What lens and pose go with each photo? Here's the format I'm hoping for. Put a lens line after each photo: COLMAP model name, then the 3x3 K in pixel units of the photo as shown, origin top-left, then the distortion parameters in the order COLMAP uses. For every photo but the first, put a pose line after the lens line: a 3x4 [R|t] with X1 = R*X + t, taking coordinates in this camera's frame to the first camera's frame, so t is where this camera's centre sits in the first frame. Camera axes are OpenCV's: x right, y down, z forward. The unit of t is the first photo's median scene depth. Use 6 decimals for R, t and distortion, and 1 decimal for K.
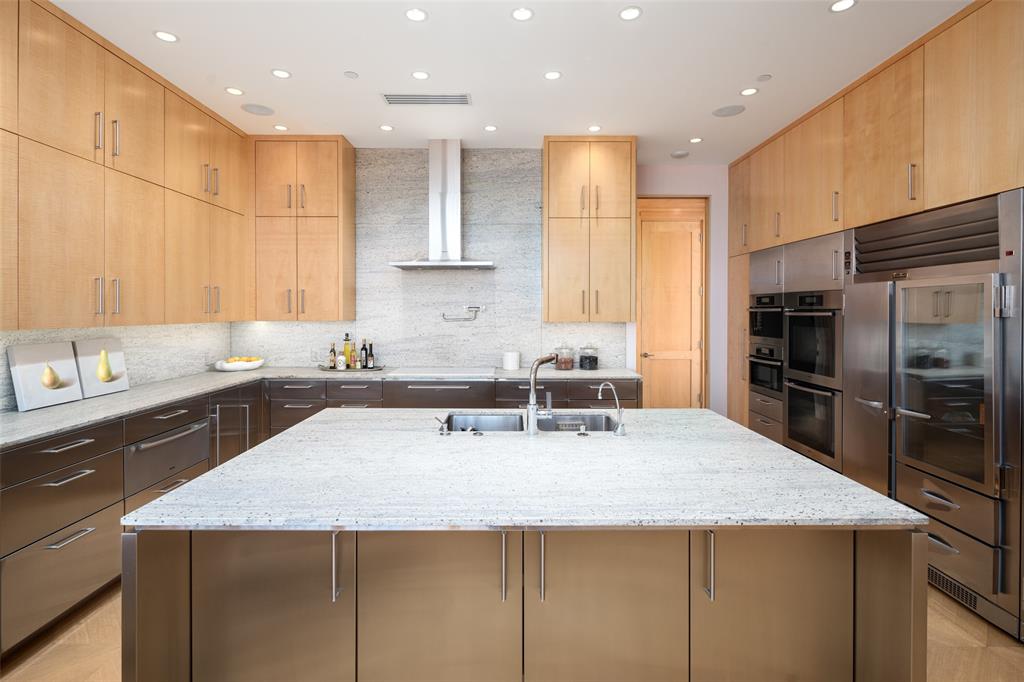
lens RADIAL K [[496.4, 0, 510.6], [0, 496.4, 314.9], [0, 0, 1]] dist [0.000086, -0.000900]
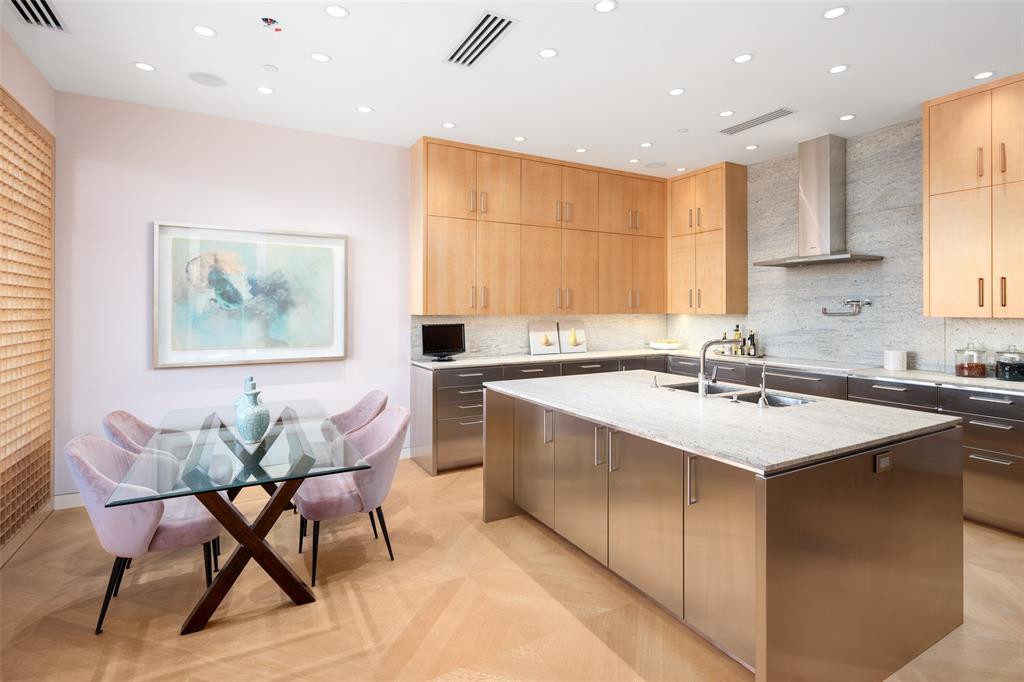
lens RADIAL K [[499.2, 0, 518.3], [0, 499.2, 306.7], [0, 0, 1]] dist [0.000813, -0.000011]
pose [[0.491535, -0.004932, -0.870844, 0.508910], [-0.006049, 0.999941, -0.009077, 0.009050], [0.870837, 0.009729, 0.491476, -0.043823]]
